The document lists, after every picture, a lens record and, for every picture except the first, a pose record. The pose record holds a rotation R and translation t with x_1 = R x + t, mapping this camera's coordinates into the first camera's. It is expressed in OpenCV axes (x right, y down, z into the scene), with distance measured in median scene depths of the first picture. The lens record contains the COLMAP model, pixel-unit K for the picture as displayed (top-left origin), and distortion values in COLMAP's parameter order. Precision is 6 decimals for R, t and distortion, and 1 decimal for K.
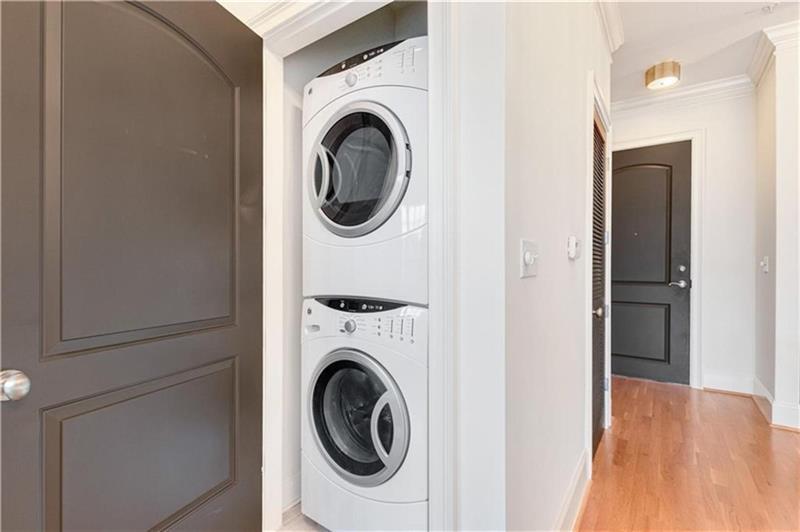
lens RADIAL K [[372.2, 0, 405.5], [0, 372.2, 268.2], [0, 0, 1]] dist [0.011424, -0.005002]
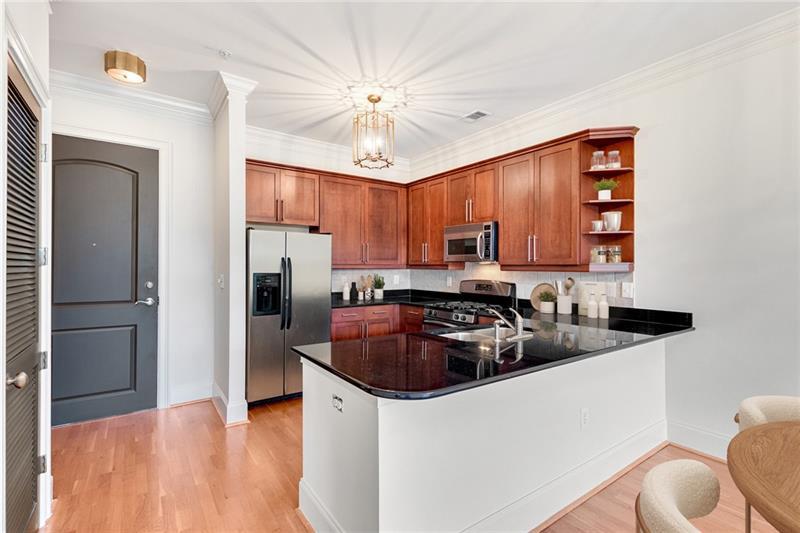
lens RADIAL K [[372.2, 0, 407.3], [0, 372.2, 265.4], [0, 0, 1]] dist [0.011424, -0.005002]
pose [[0.329530, 0.003021, 0.944140, 0.086295], [0.003833, 0.999982, -0.004538, -0.051241], [-0.944137, 0.005114, 0.329512, 0.103178]]
